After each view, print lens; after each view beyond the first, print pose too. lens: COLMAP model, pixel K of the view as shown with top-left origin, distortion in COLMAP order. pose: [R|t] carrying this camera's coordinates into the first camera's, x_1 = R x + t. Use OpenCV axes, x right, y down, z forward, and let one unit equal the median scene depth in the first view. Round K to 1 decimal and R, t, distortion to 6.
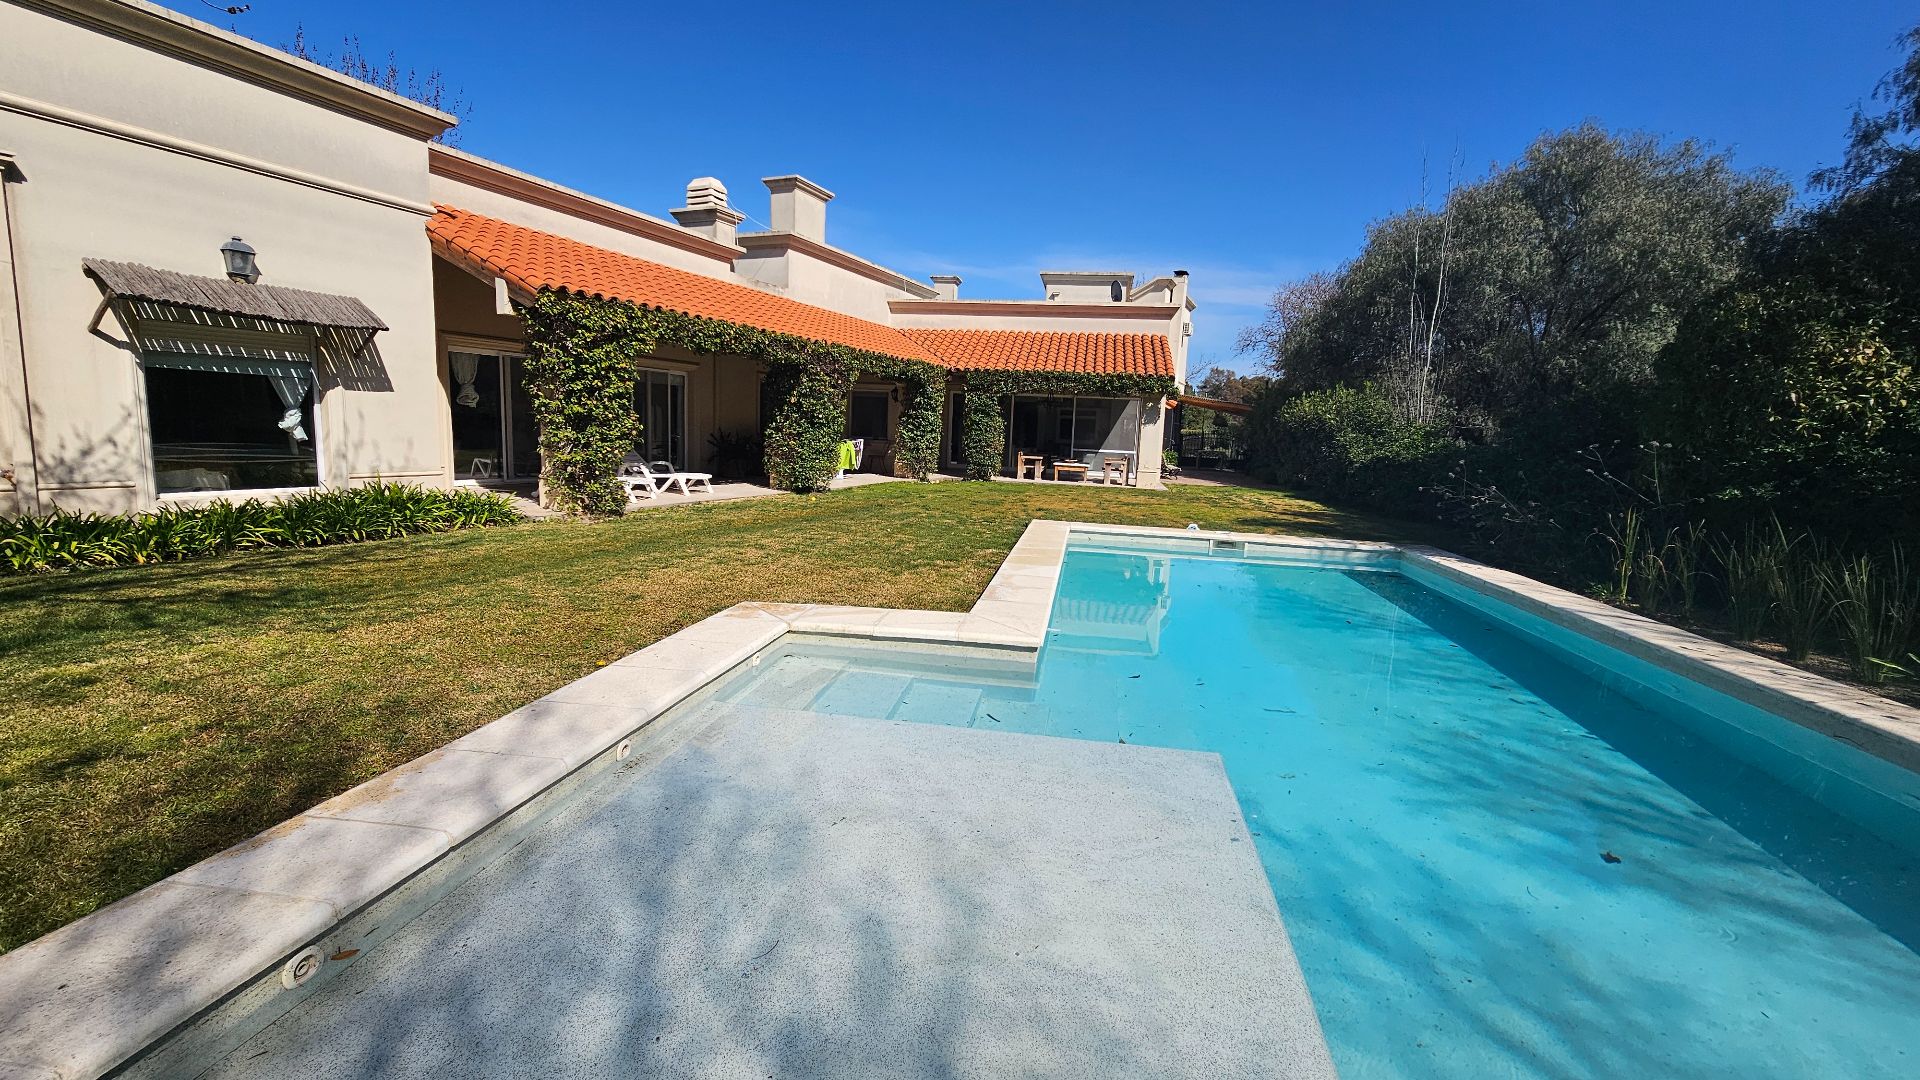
lens RADIAL K [[783.4, 0, 962.9], [0, 783.4, 538.8], [0, 0, 1]] dist [-0.002375, -0.000476]
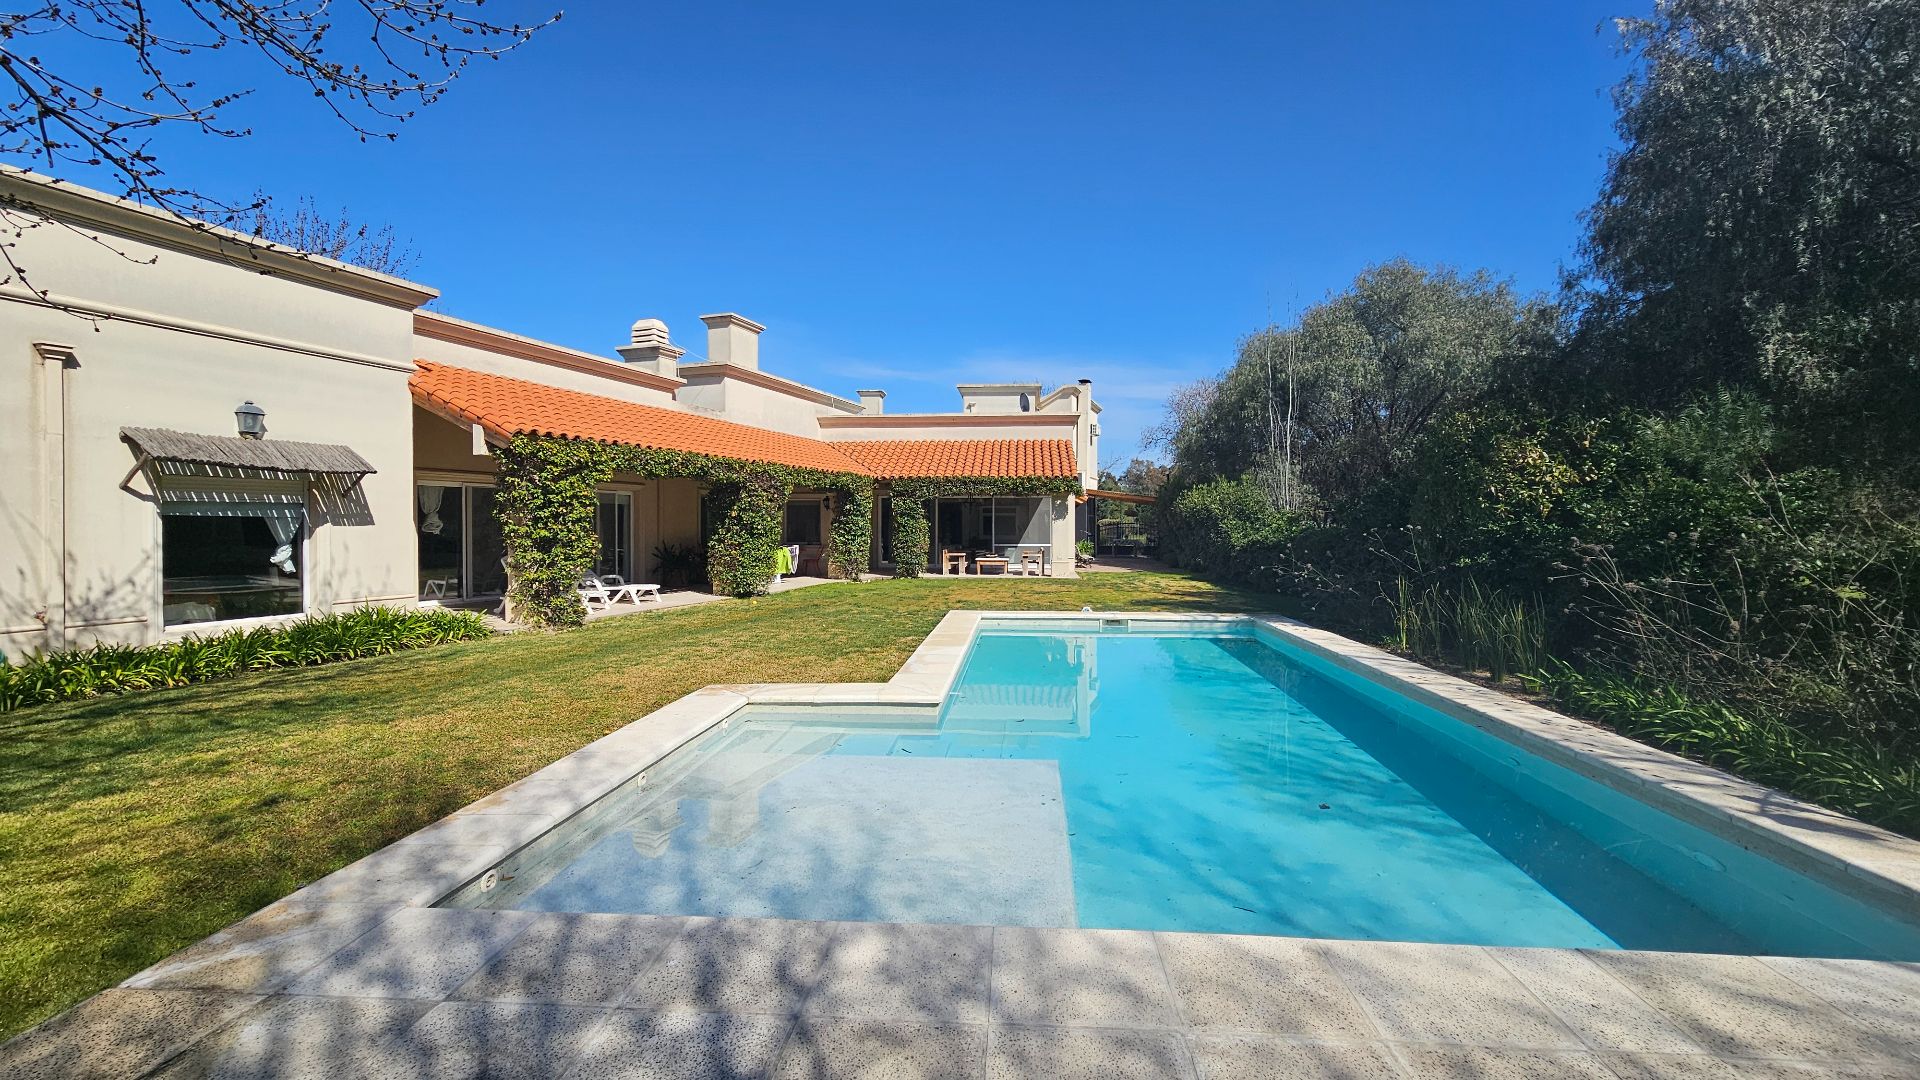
lens RADIAL K [[783.4, 0, 962.9], [0, 783.4, 538.8], [0, 0, 1]] dist [-0.002375, -0.000476]
pose [[0.995522, -0.044386, 0.083458, 0.017055], [0.054192, 0.991394, -0.119168, 0.010373], [-0.077450, 0.123157, 0.989360, -0.166587]]
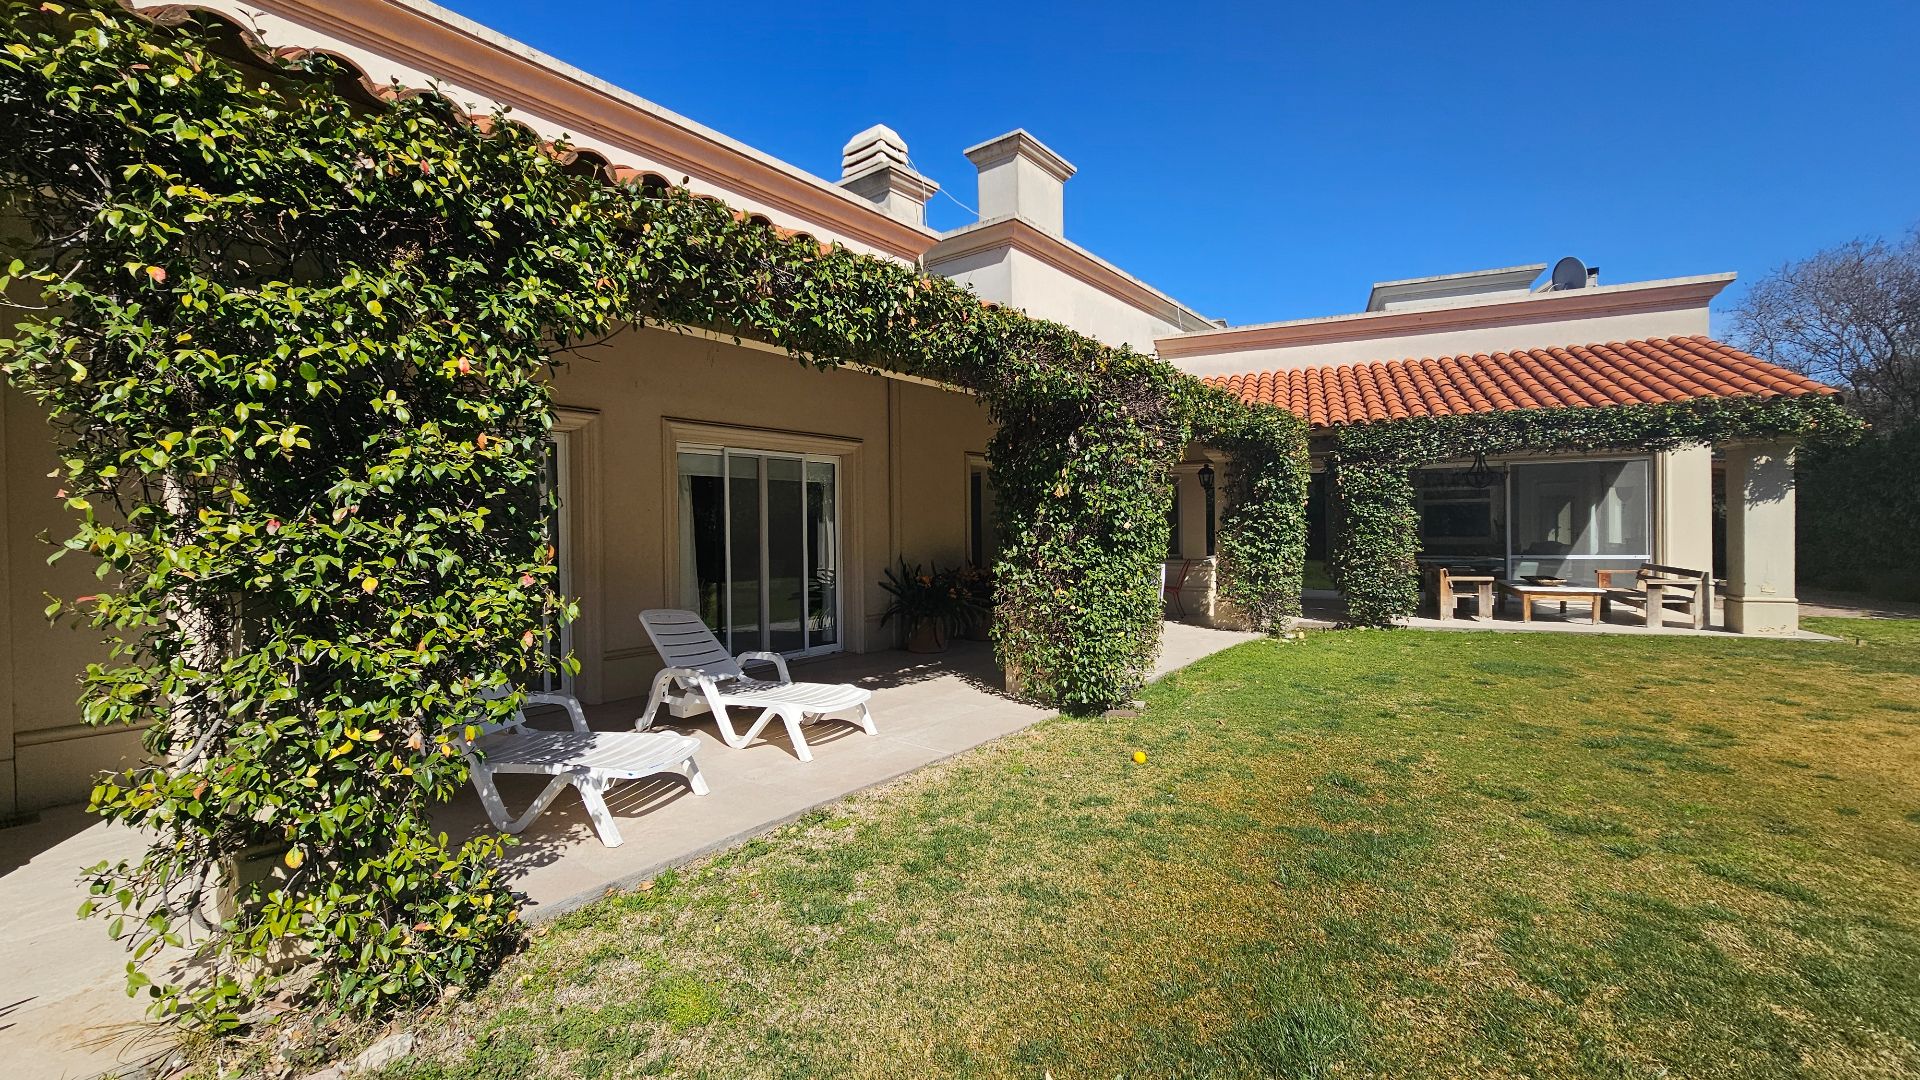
lens RADIAL K [[783.4, 0, 962.9], [0, 783.4, 538.8], [0, 0, 1]] dist [-0.002375, -0.000476]
pose [[0.969746, -0.054465, -0.237961, -0.236863], [0.022666, 0.990671, -0.134377, -0.136412], [0.243060, 0.124918, 0.961934, 0.827576]]
